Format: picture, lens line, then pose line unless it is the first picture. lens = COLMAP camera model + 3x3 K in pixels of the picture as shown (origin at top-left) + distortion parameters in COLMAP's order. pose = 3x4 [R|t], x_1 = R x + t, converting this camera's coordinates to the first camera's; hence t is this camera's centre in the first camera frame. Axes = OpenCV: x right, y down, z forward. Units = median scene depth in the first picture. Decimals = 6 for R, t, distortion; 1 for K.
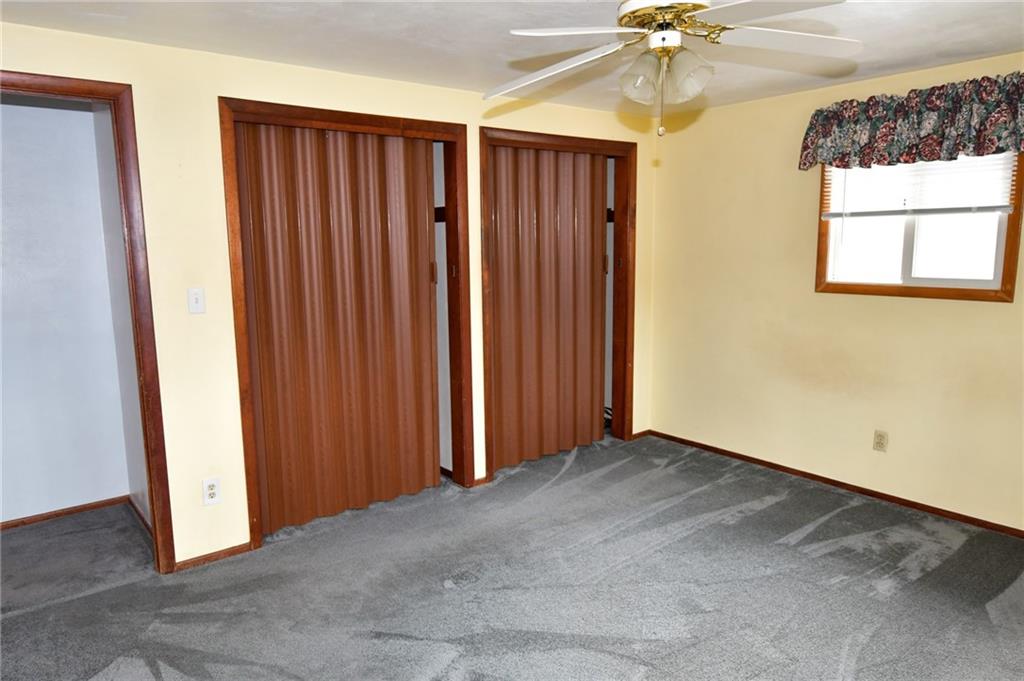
lens RADIAL K [[678.9, 0, 503.9], [0, 678.9, 340.7], [0, 0, 1]] dist [0.001783, -0.003095]
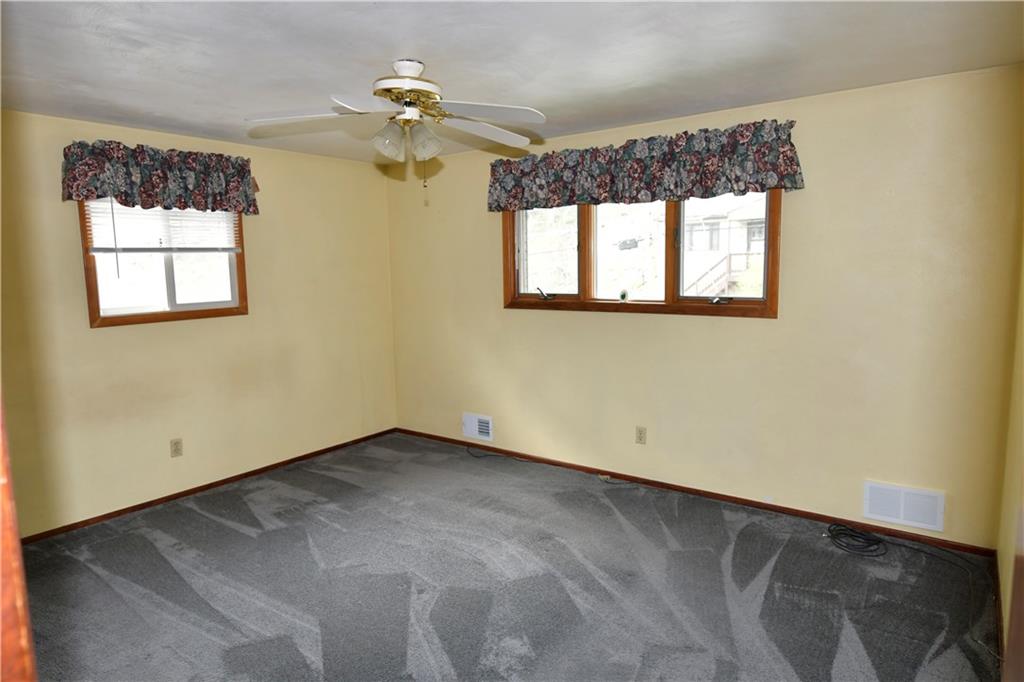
lens RADIAL K [[623.9, 0, 508.6], [0, 623.9, 341.6], [0, 0, 1]] dist [-0.007440, -0.001994]
pose [[-0.253310, -0.100592, 0.962141, -0.618443], [0.172065, 0.974035, 0.147136, -0.090603], [-0.951960, 0.202822, -0.229425, 0.716651]]
